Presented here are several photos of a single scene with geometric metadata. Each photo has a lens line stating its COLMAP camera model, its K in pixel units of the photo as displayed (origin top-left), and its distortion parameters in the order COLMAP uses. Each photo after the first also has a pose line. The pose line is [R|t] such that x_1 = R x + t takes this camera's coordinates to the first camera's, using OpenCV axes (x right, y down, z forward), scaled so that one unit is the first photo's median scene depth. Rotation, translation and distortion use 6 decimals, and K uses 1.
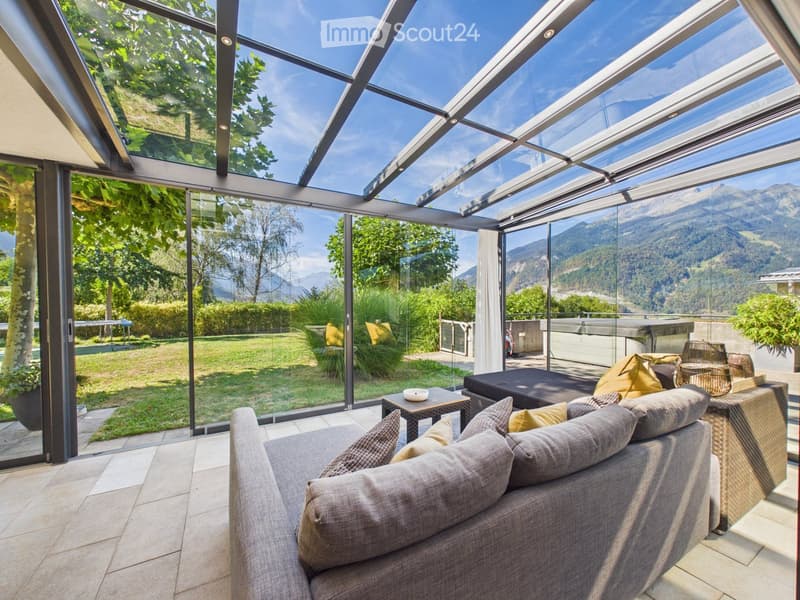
lens RADIAL K [[328.5, 0, 400.0], [0, 328.5, 300.0], [0, 0, 1]] dist [0.000064, 0.000135]
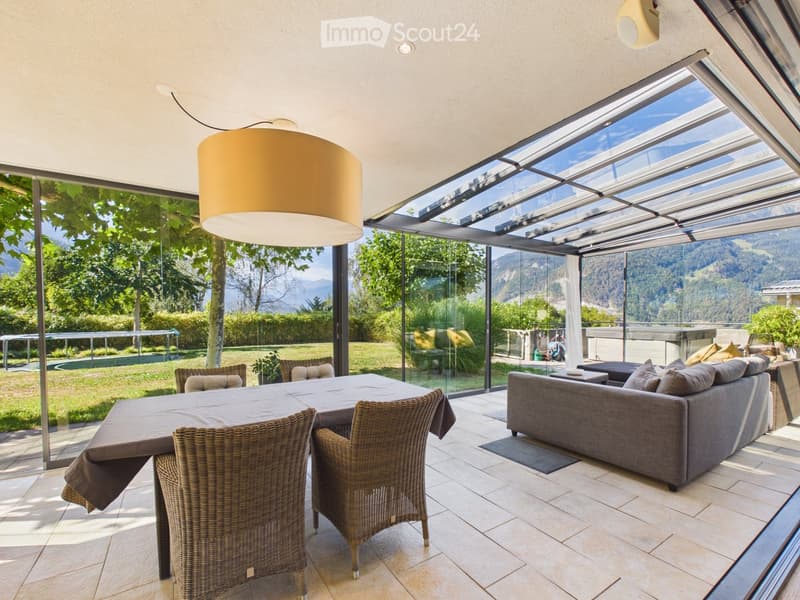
lens RADIAL K [[359.2, 0, 398.0], [0, 359.2, 312.2], [0, 0, 1]] dist [0.000425, -0.000413]
pose [[0.998586, 0.000192, 0.053159, -0.180290], [-0.000453, 0.999988, 0.004883, 0.000017], [-0.053157, -0.004900, 0.998574, -0.132430]]
